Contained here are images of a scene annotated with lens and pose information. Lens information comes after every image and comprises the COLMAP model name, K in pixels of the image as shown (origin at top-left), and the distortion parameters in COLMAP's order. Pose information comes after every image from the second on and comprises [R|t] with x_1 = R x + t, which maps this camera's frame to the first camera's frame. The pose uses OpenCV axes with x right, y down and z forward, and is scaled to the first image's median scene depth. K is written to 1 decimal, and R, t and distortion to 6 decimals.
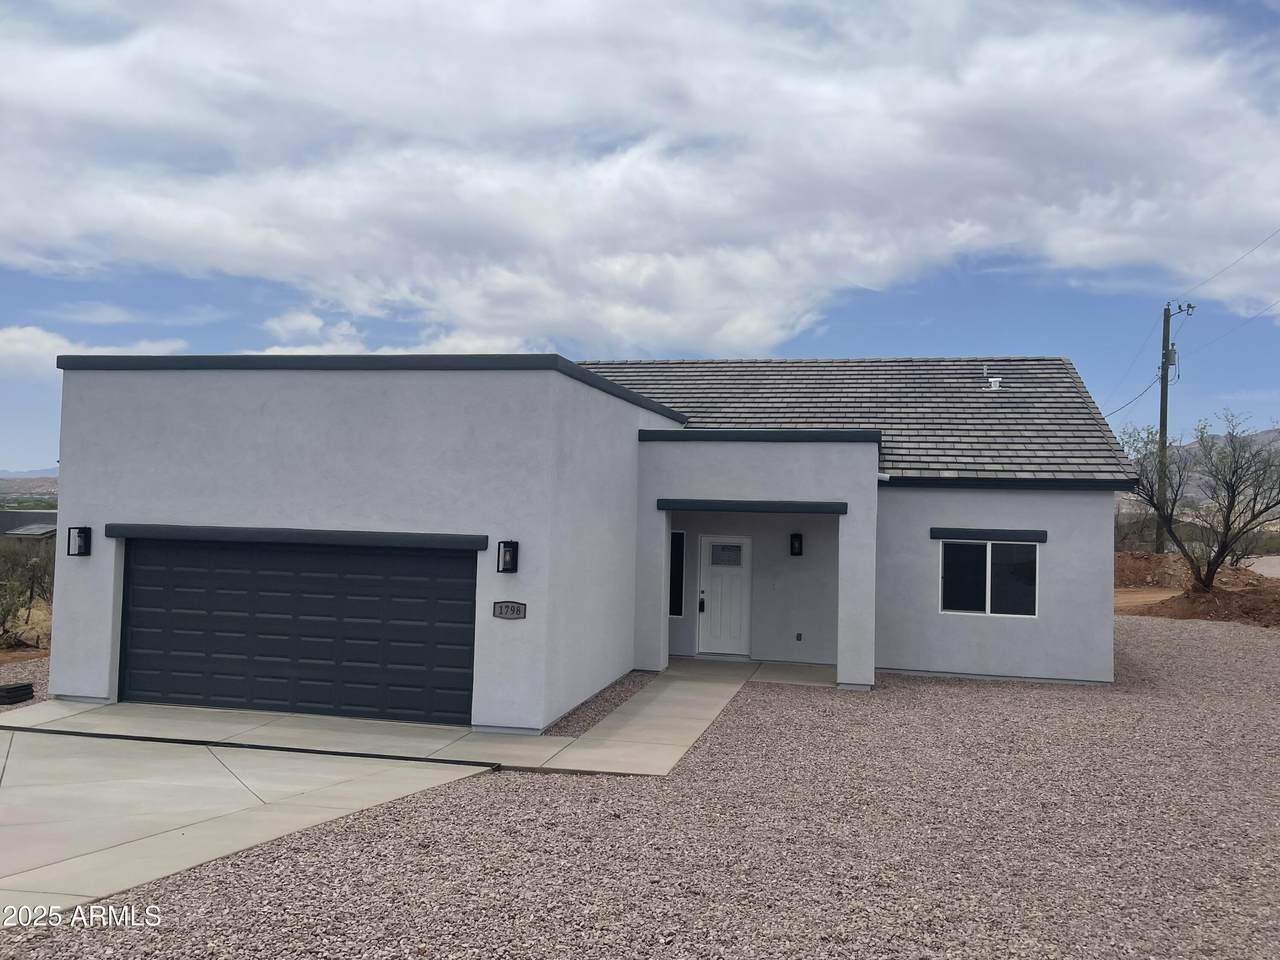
lens RADIAL K [[1048.2, 0, 640.0], [0, 1048.2, 480.0], [0, 0, 1]] dist [0.035724, -0.011772]
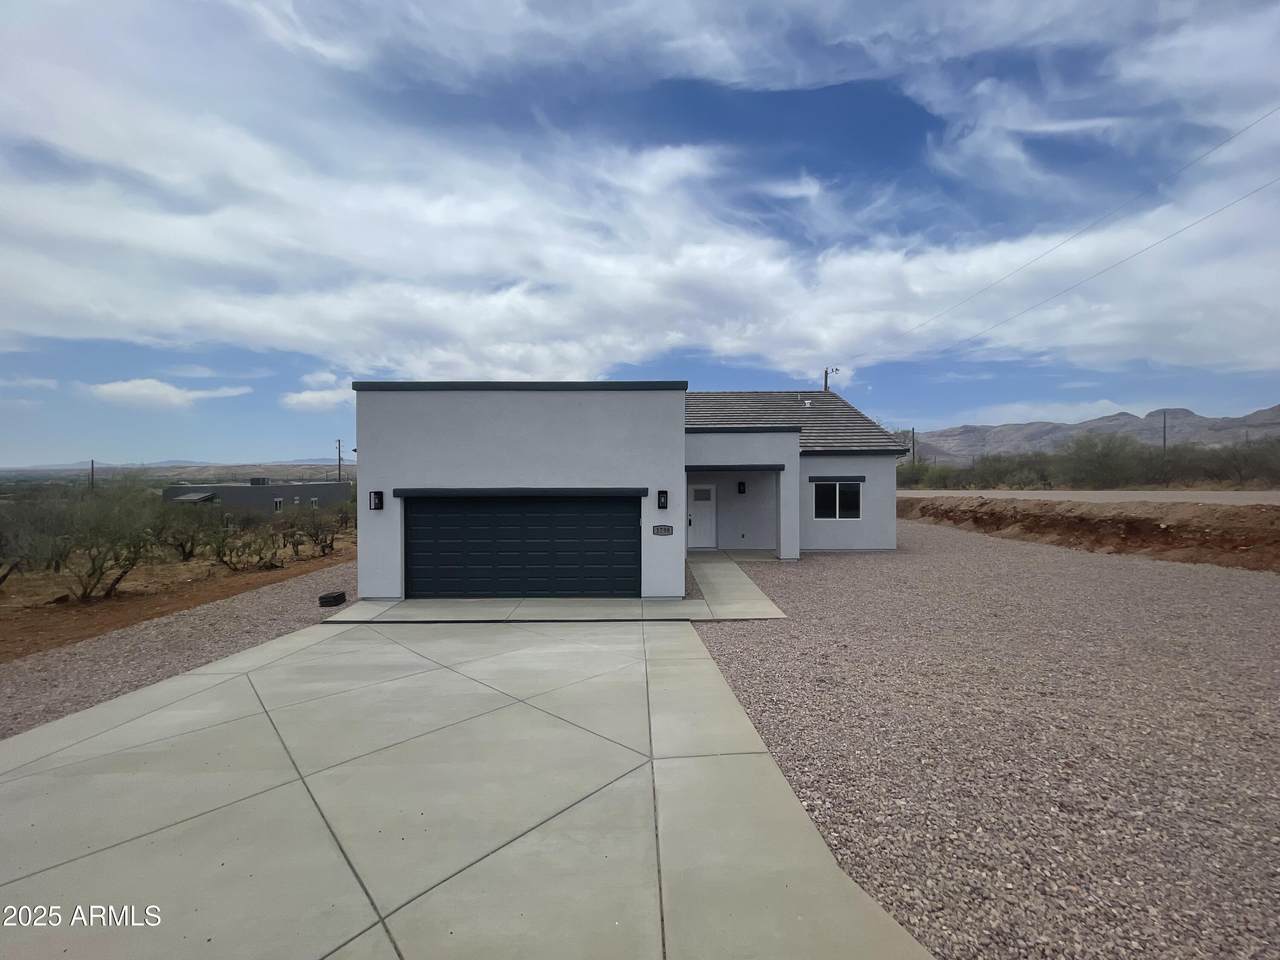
lens RADIAL K [[526.3, 0, 638.4], [0, 526.3, 473.2], [0, 0, 1]] dist [-0.002537, -0.000090]
pose [[0.976051, -0.030170, 0.215442, -0.307578], [0.024240, 0.999253, 0.030113, 0.002720], [-0.216189, -0.024170, 0.976052, 0.143734]]
